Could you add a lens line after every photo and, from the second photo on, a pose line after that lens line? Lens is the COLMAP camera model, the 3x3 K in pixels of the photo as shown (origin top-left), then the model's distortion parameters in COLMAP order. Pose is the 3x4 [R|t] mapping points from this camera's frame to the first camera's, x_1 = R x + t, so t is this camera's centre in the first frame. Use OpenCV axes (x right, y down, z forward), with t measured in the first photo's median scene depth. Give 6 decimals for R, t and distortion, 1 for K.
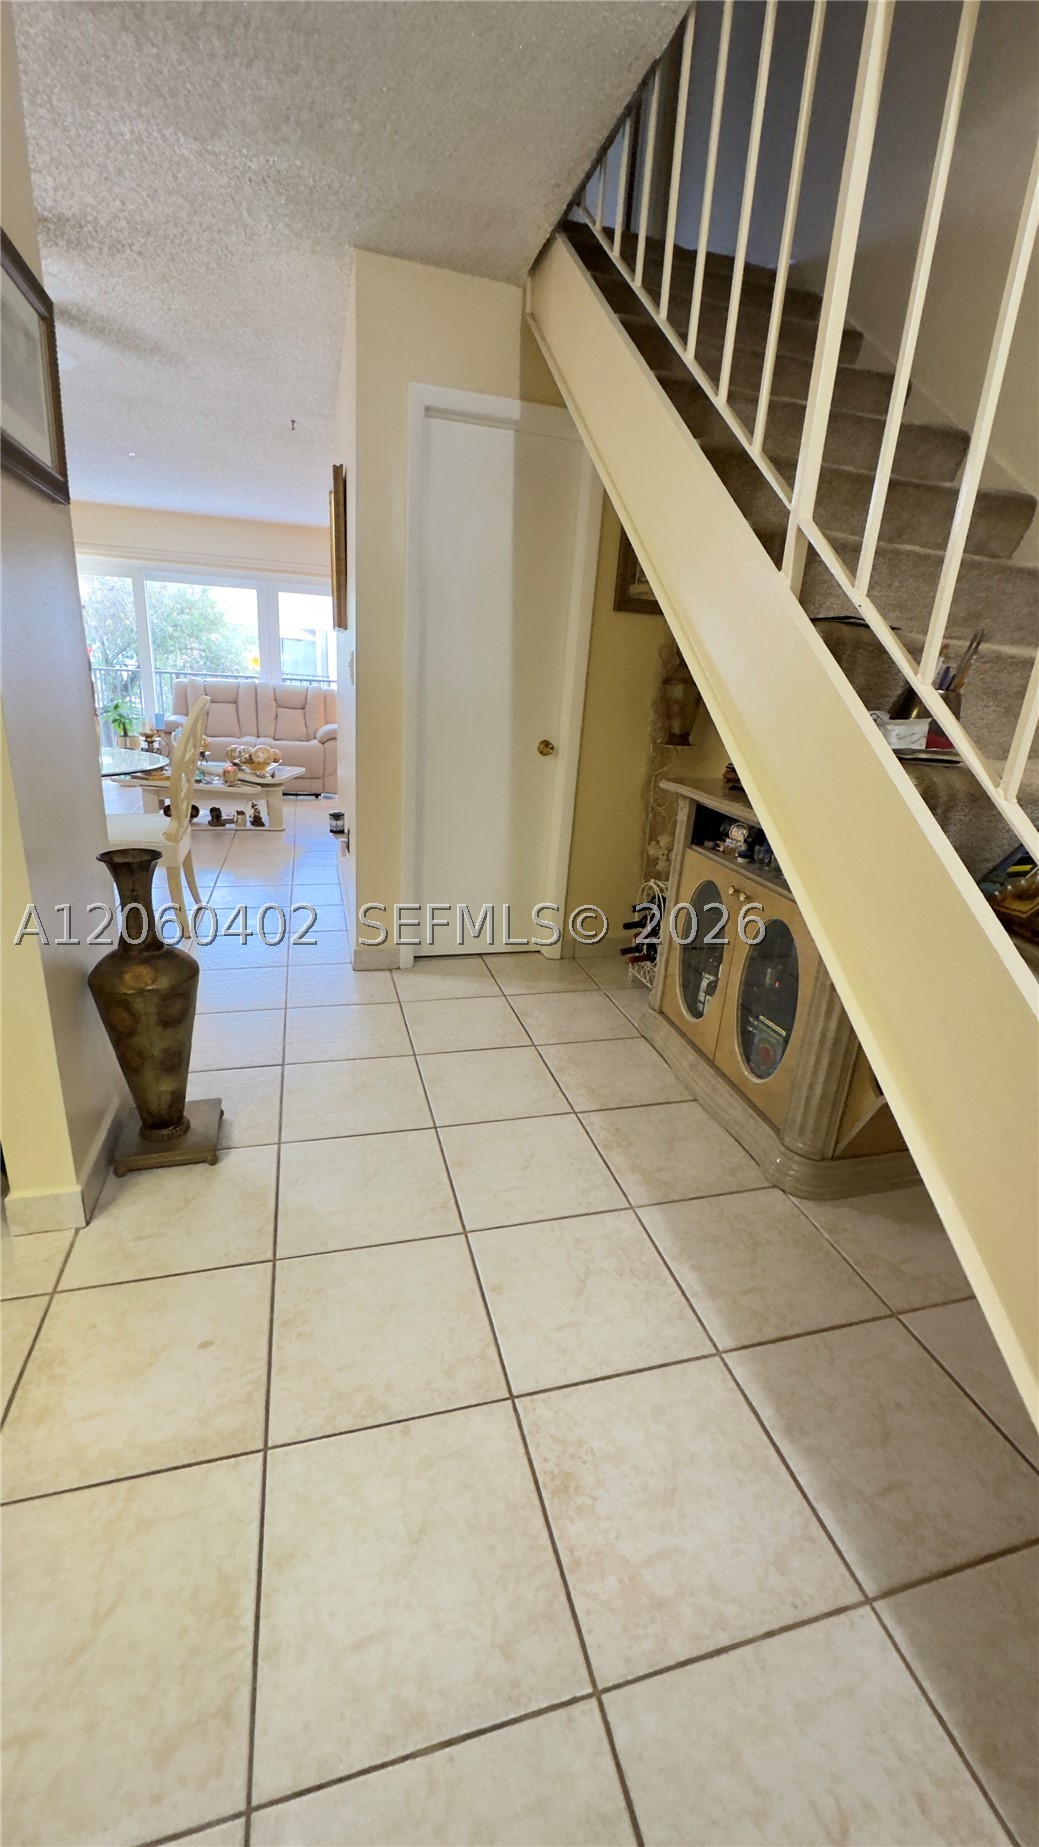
lens RADIAL K [[720.9, 0, 515.9], [0, 720.9, 919.2], [0, 0, 1]] dist [-0.001278, 0.000140]
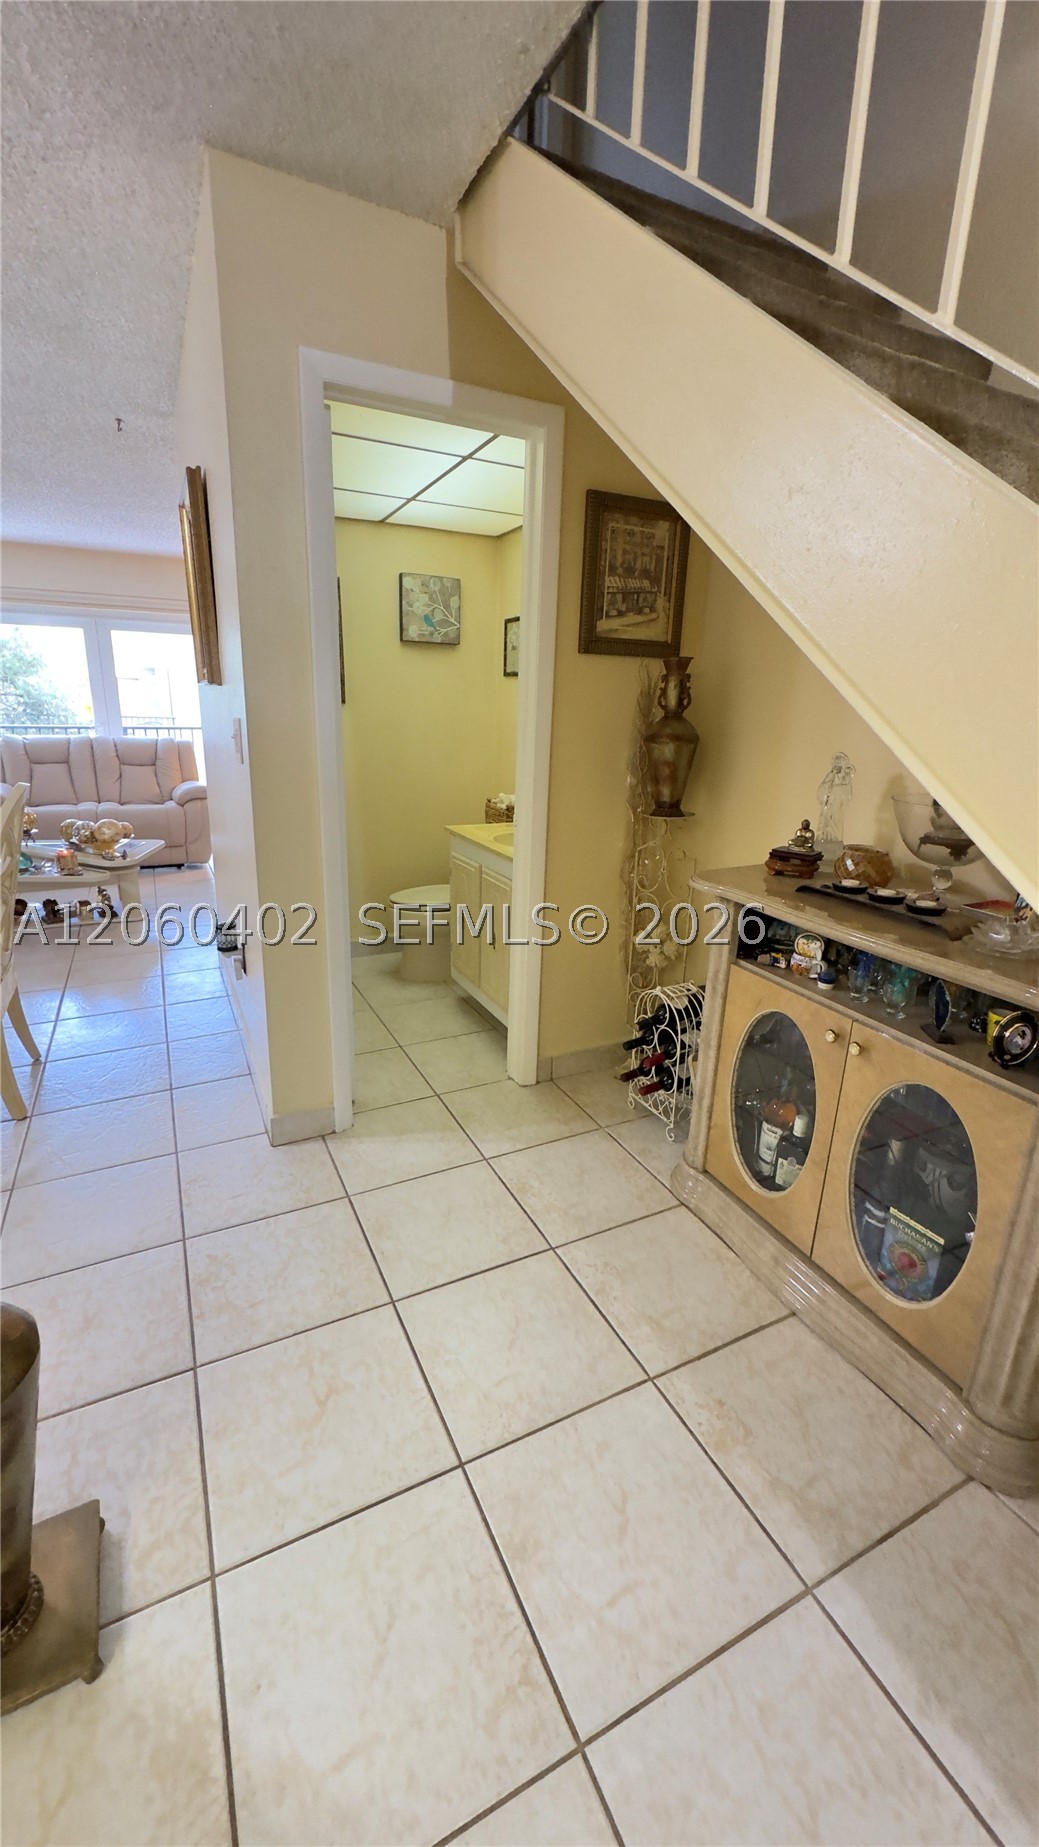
lens RADIAL K [[720.9, 0, 515.9], [0, 720.9, 919.2], [0, 0, 1]] dist [-0.001278, 0.000140]
pose [[0.981164, -0.088967, 0.171472, -0.121259], [0.094553, 0.995214, -0.024676, -0.161646], [-0.168456, 0.040425, 0.984880, 0.316169]]
